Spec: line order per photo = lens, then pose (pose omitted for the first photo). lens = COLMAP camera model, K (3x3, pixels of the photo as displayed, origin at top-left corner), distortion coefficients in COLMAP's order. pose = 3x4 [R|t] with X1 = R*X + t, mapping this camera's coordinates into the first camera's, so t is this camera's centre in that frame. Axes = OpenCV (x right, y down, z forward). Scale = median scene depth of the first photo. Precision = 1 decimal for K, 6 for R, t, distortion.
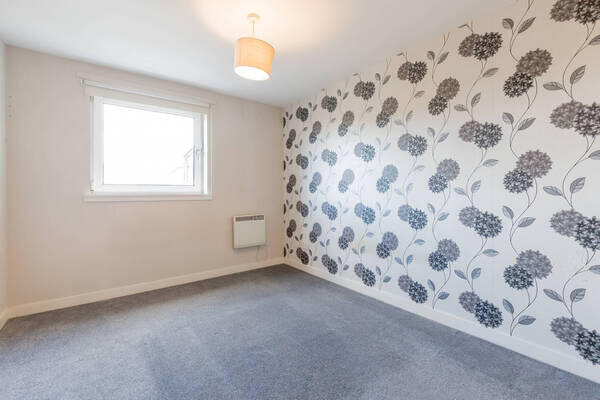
lens RADIAL K [[271.3, 0, 303.7], [0, 271.3, 193.3], [0, 0, 1]] dist [0.000621, -0.000104]
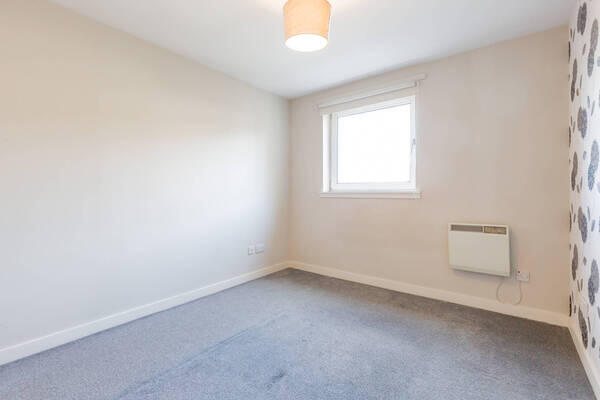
lens RADIAL K [[271.3, 0, 303.7], [0, 271.3, 193.3], [0, 0, 1]] dist [0.000621, -0.000104]
pose [[0.255126, 0.007242, -0.966881, 0.352278], [-0.003838, 0.999972, 0.006477, 0.003758], [0.966900, 0.002059, 0.255146, 0.465128]]
